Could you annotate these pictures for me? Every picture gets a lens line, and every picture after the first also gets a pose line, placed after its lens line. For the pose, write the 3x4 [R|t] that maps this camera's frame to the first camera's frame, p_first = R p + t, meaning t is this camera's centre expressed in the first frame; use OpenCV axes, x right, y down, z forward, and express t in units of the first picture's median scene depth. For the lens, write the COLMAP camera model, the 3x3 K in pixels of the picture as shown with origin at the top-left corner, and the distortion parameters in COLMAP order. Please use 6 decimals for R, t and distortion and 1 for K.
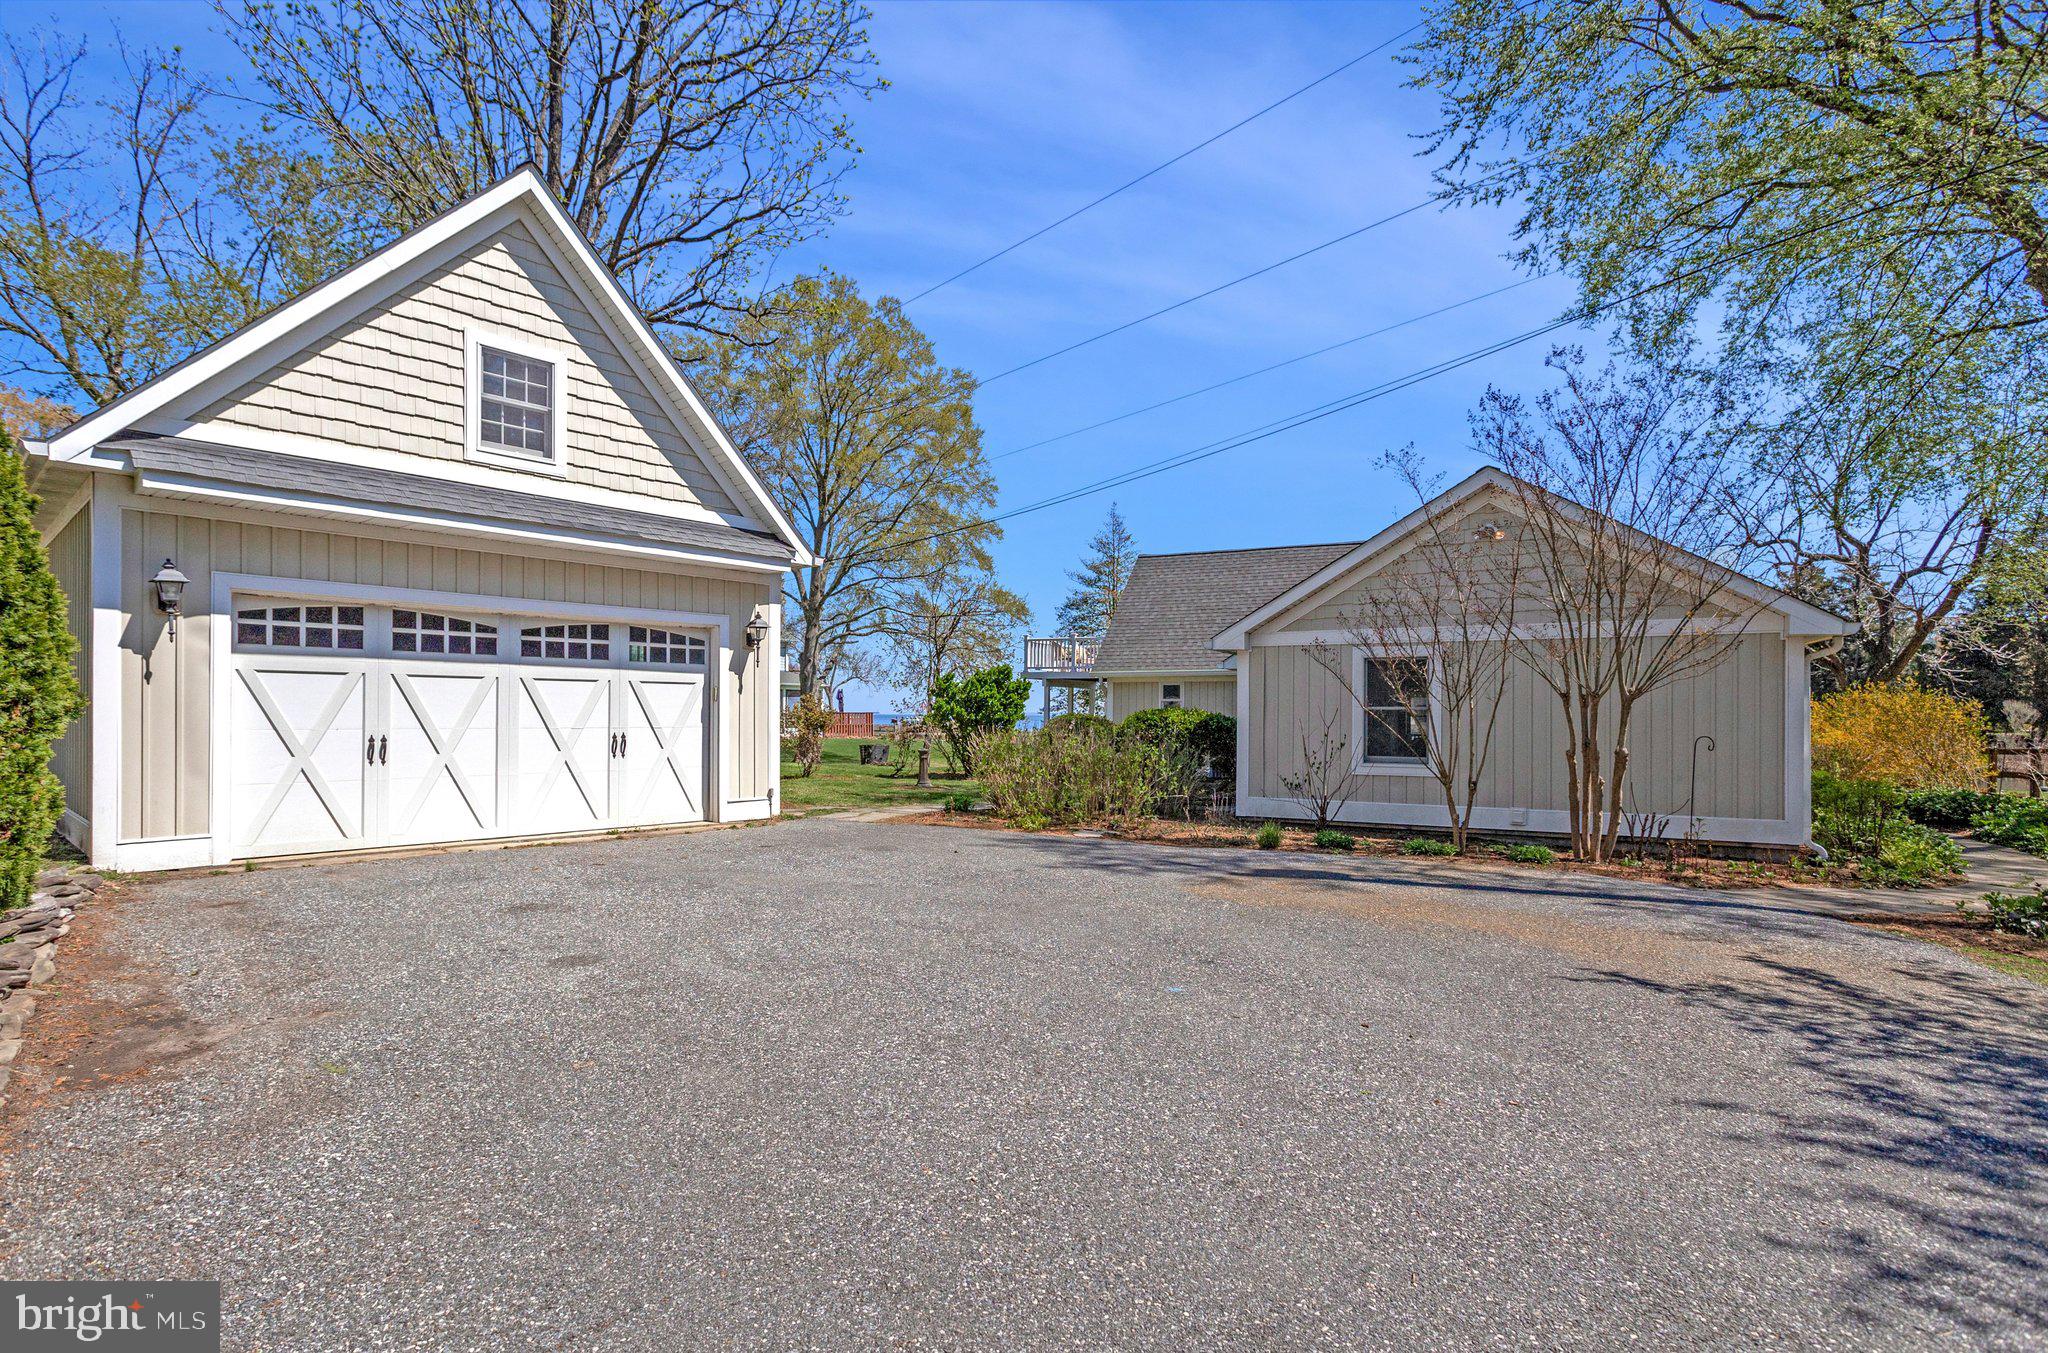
lens RADIAL K [[1030.5, 0, 996.9], [0, 1030.5, 719.8], [0, 0, 1]] dist [0.001315, 0.001039]
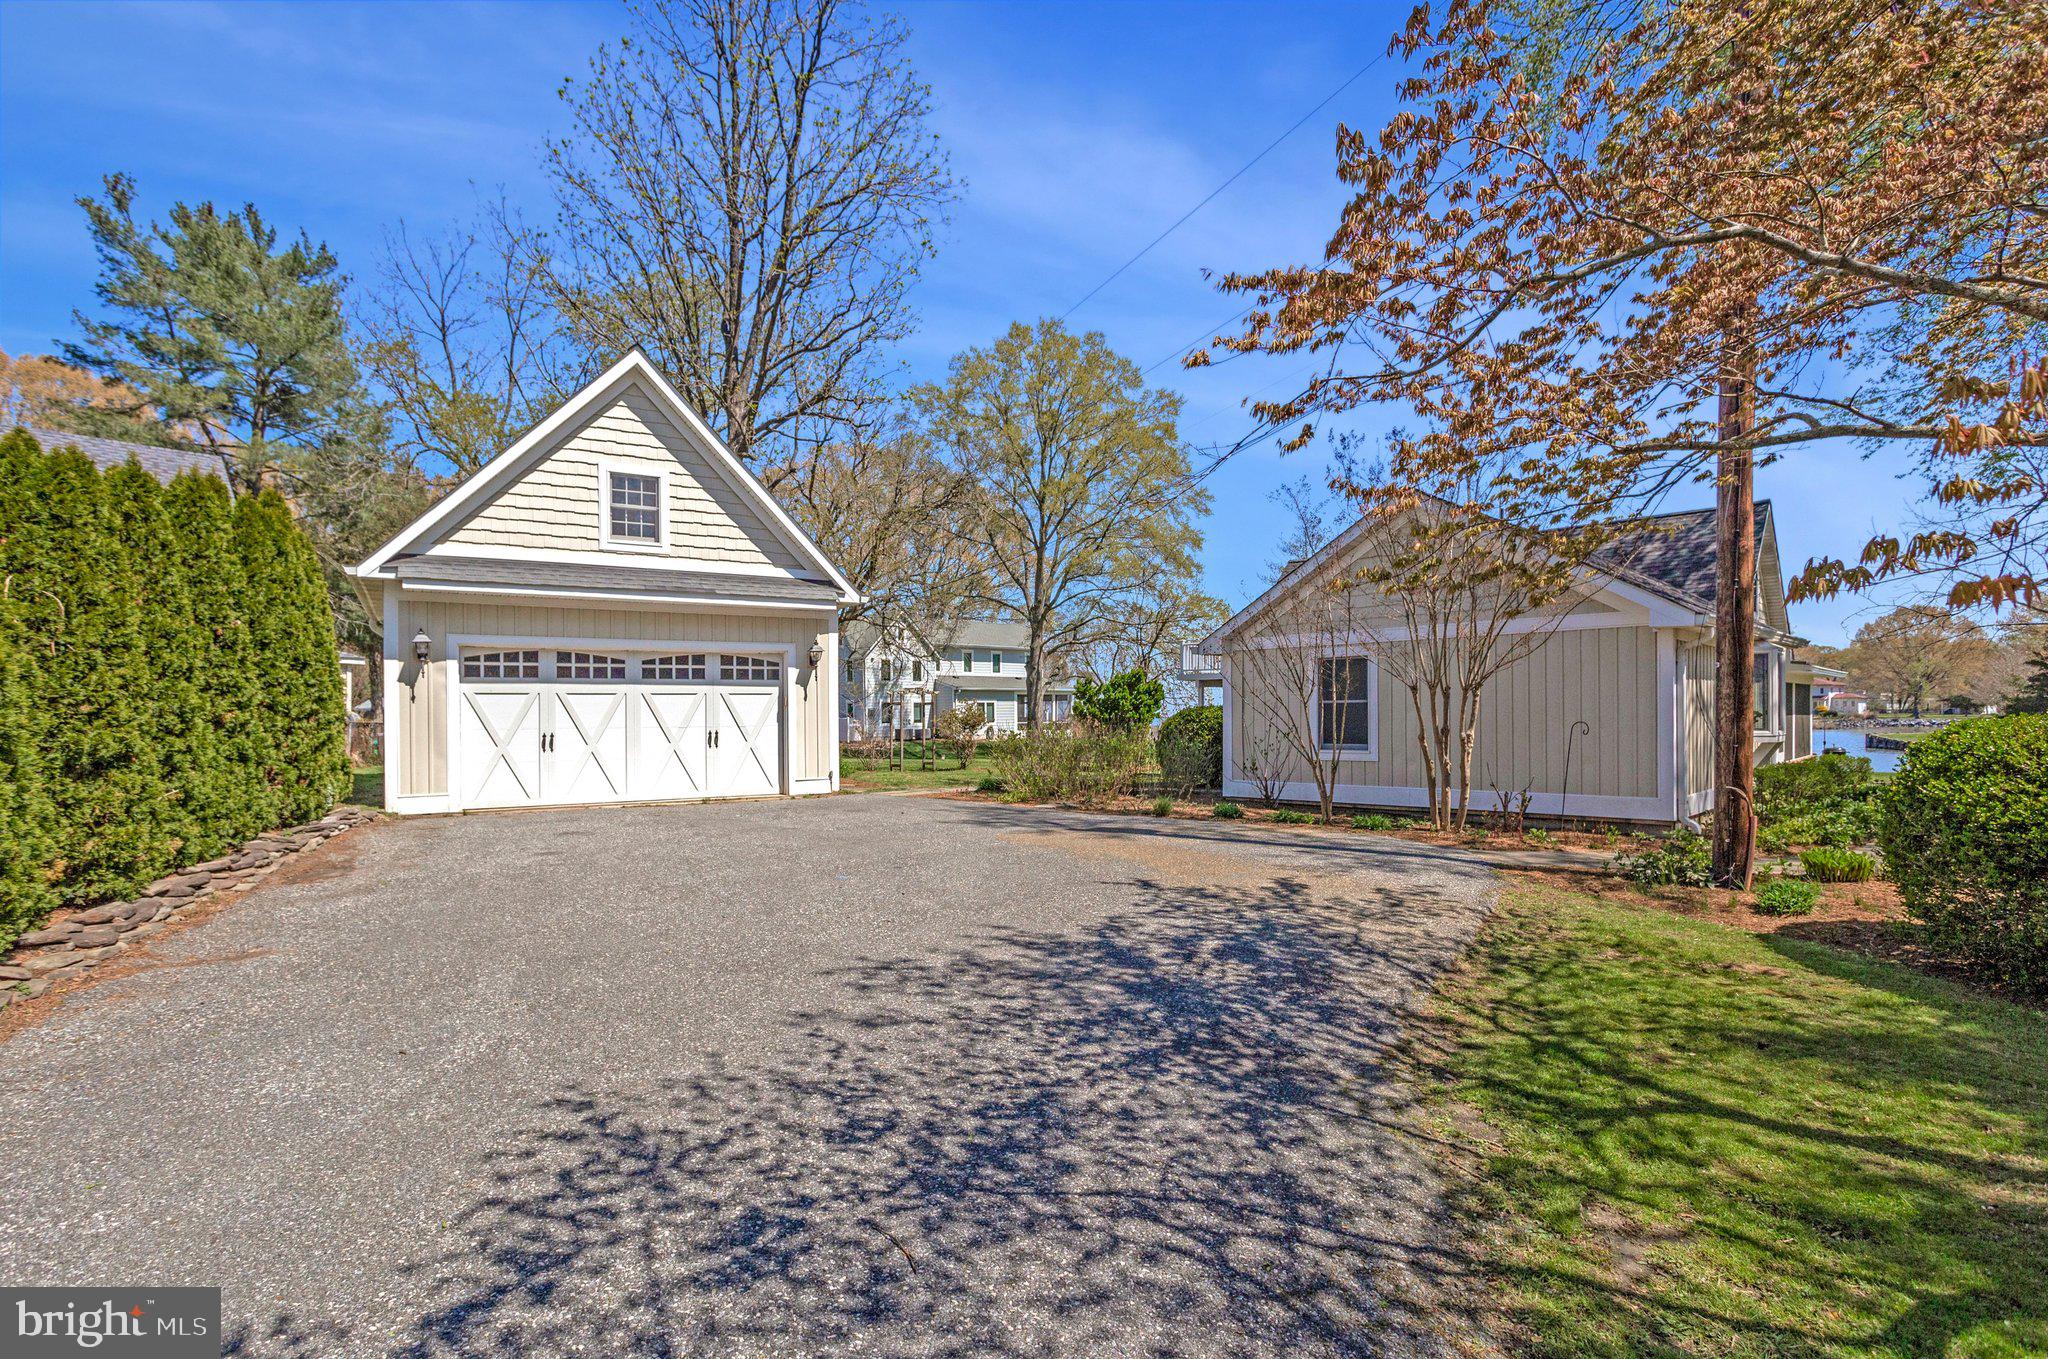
lens RADIAL K [[1025.2, 0, 1007.6], [0, 1025.2, 720.6], [0, 0, 1]] dist [-0.006721, 0.002640]
pose [[0.957498, -0.014961, -0.288050, 0.420908], [0.014630, 0.999888, -0.003304, 0.009725], [0.288067, -0.001051, 0.957610, -0.227465]]
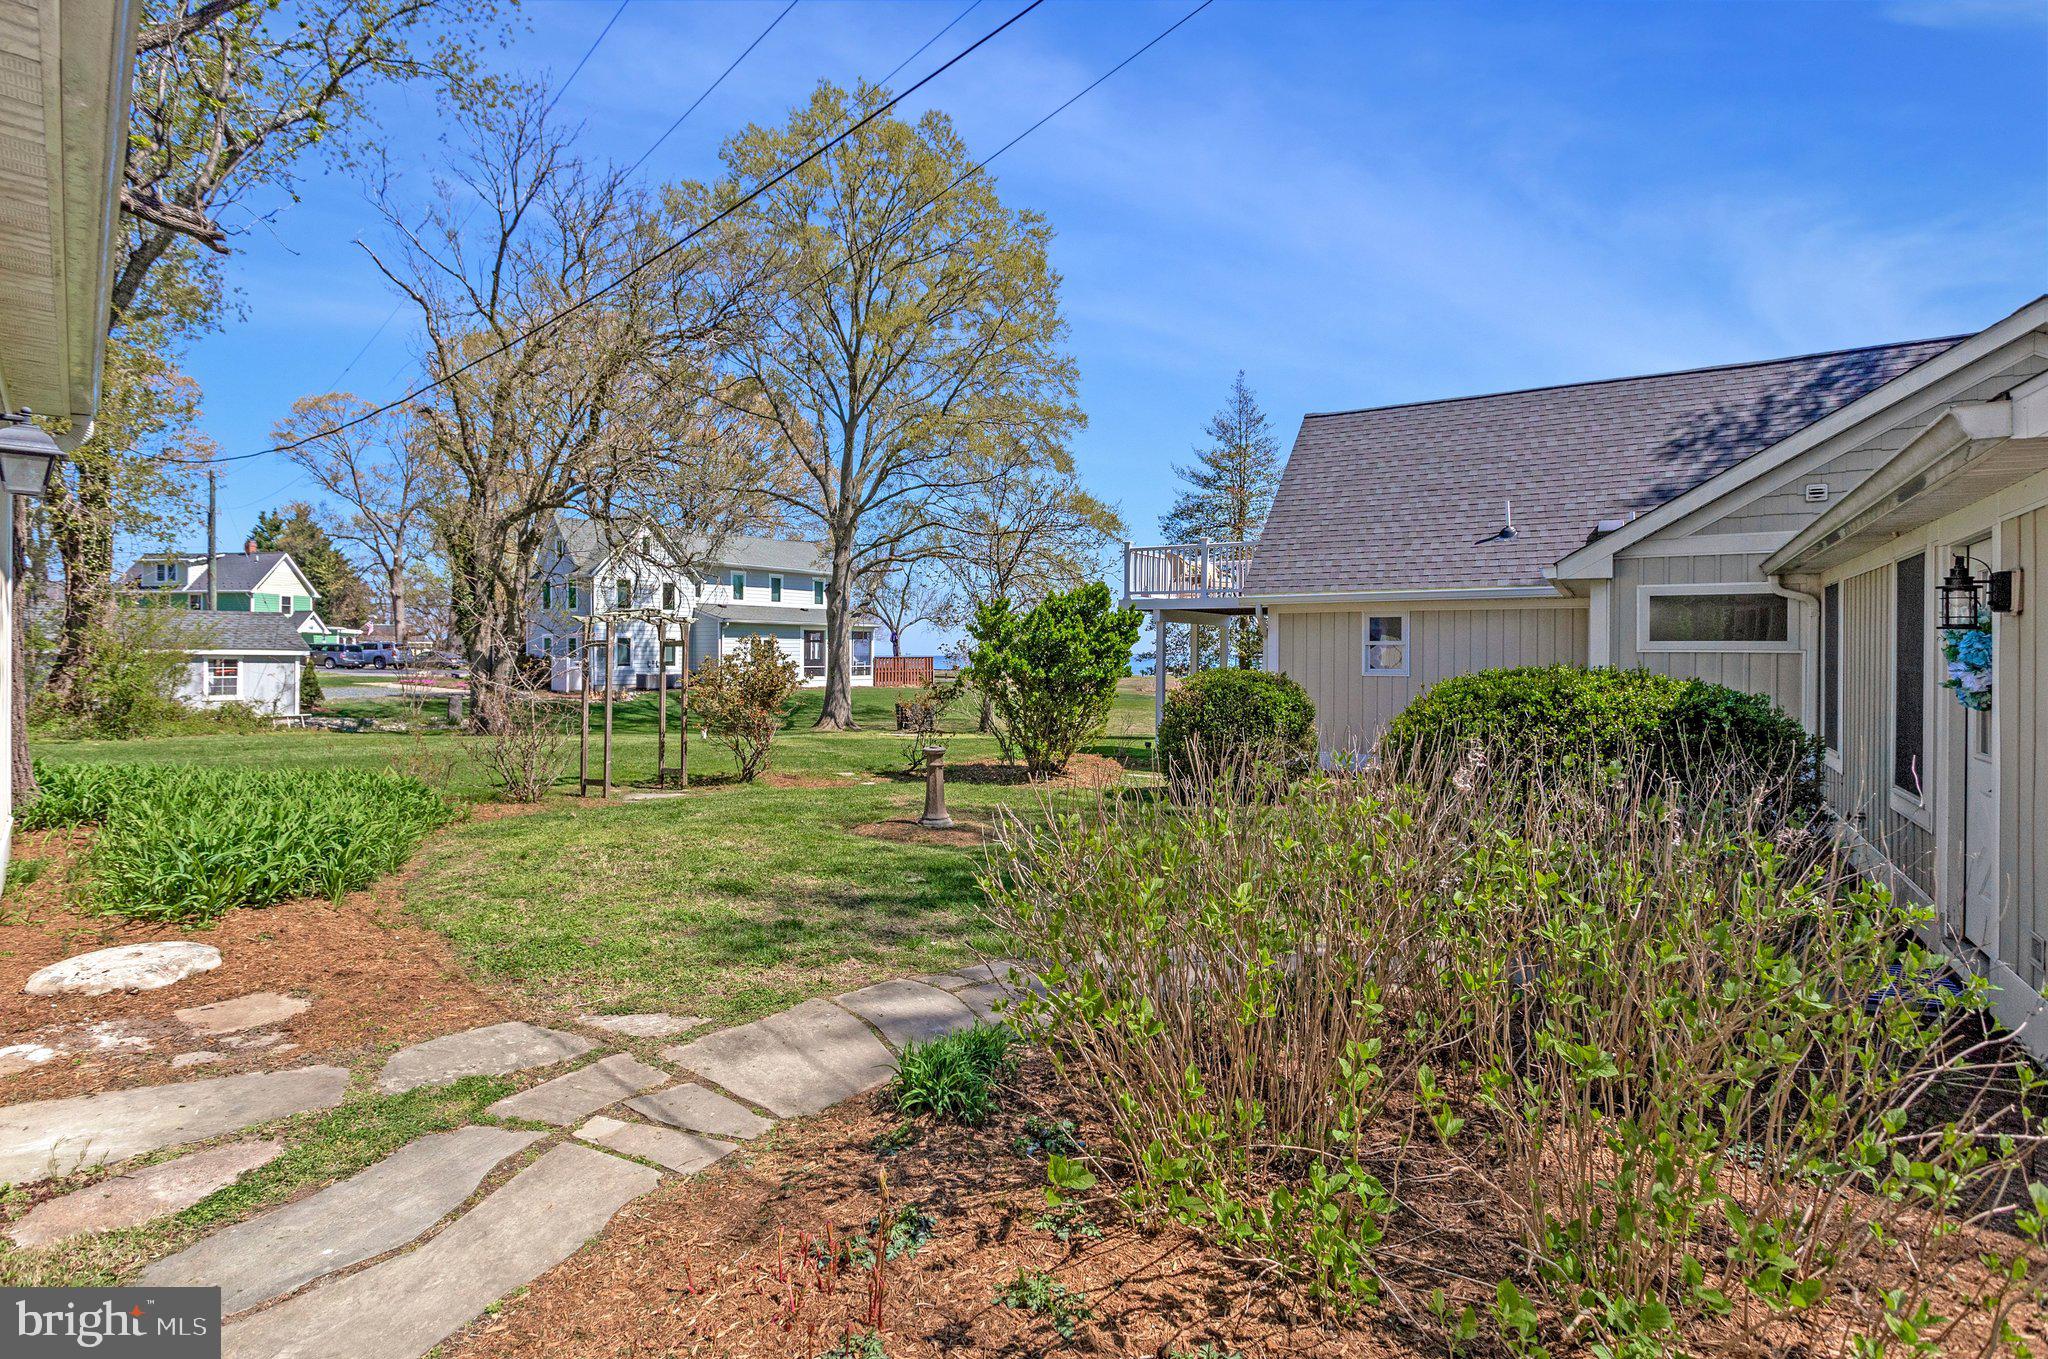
lens RADIAL K [[1025.2, 0, 983.3], [0, 1025.2, 648.8], [0, 0, 1]] dist [-0.006721, 0.002640]
pose [[0.996022, -0.001145, -0.089097, -0.010789], [0.000032, 0.999922, -0.012495, -0.020266], [0.089105, 0.012443, 0.995945, 0.939746]]
